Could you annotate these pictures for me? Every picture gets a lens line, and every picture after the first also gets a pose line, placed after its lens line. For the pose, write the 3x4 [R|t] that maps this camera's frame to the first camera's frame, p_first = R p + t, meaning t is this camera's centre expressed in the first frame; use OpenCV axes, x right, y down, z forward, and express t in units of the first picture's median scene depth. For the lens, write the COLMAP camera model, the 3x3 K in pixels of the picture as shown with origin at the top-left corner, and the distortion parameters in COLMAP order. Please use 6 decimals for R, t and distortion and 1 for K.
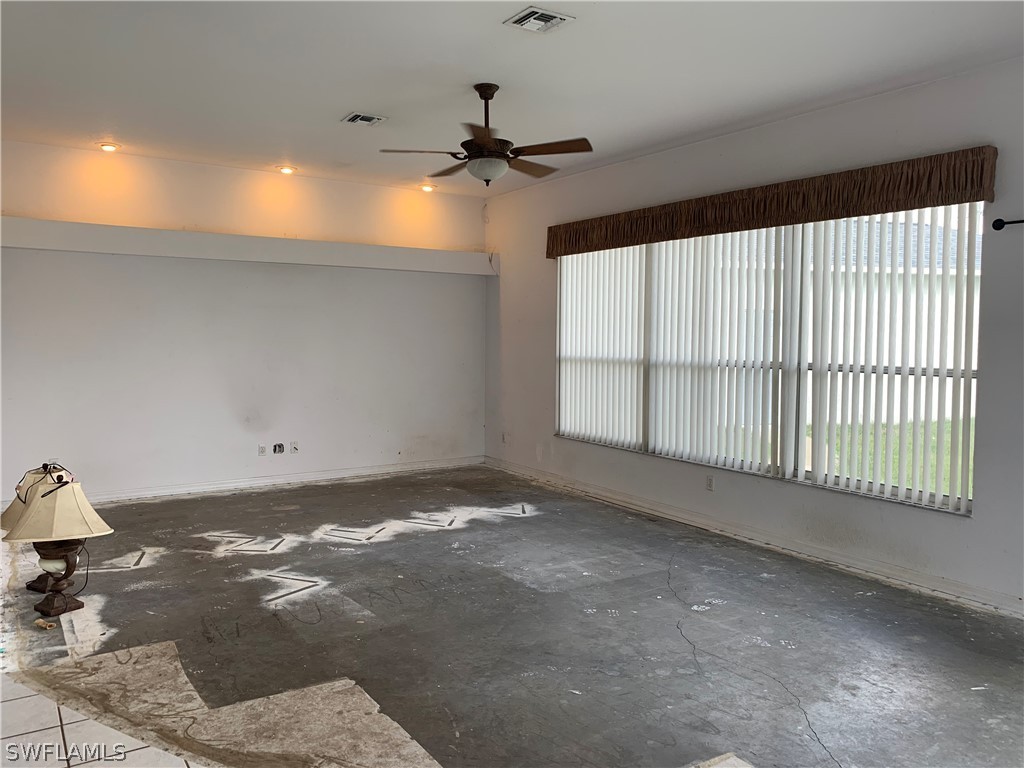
lens RADIAL K [[780.6, 0, 532.6], [0, 780.6, 381.9], [0, 0, 1]] dist [-0.001965, -0.000223]
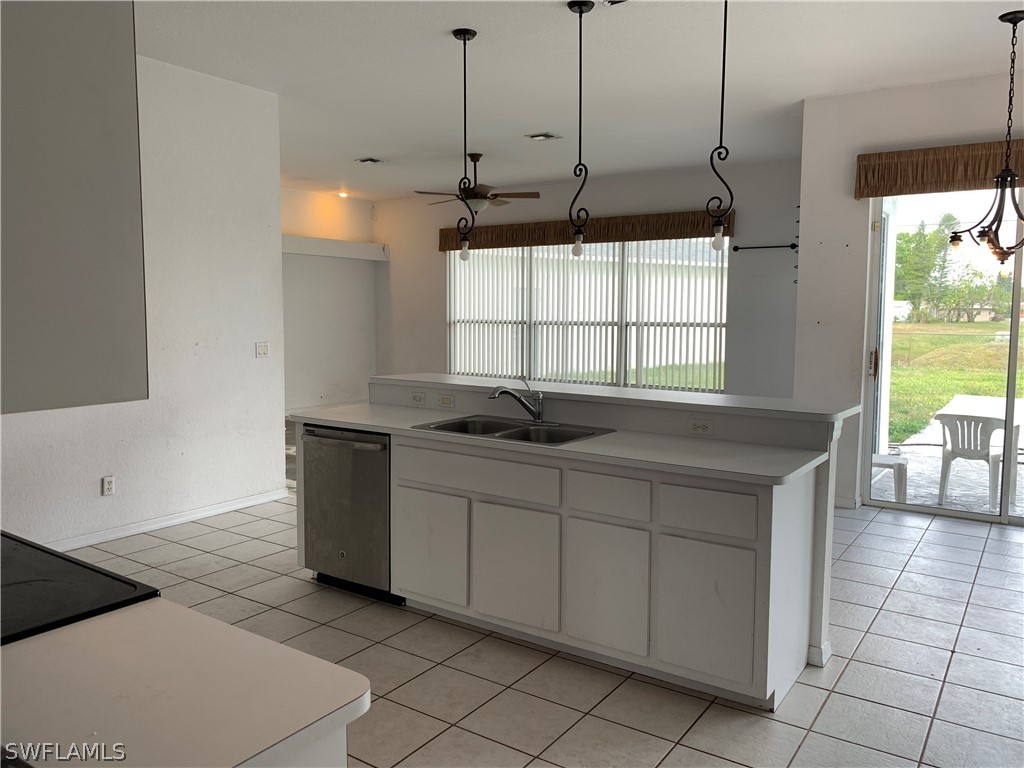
lens RADIAL K [[786.2, 0, 506.3], [0, 786.2, 374.7], [0, 0, 1]] dist [0.041902, -0.053665]
pose [[0.929484, -0.028153, 0.367788, -0.487073], [0.019846, 0.999456, 0.026350, 0.036986], [-0.368329, -0.017193, 0.929536, -0.459353]]
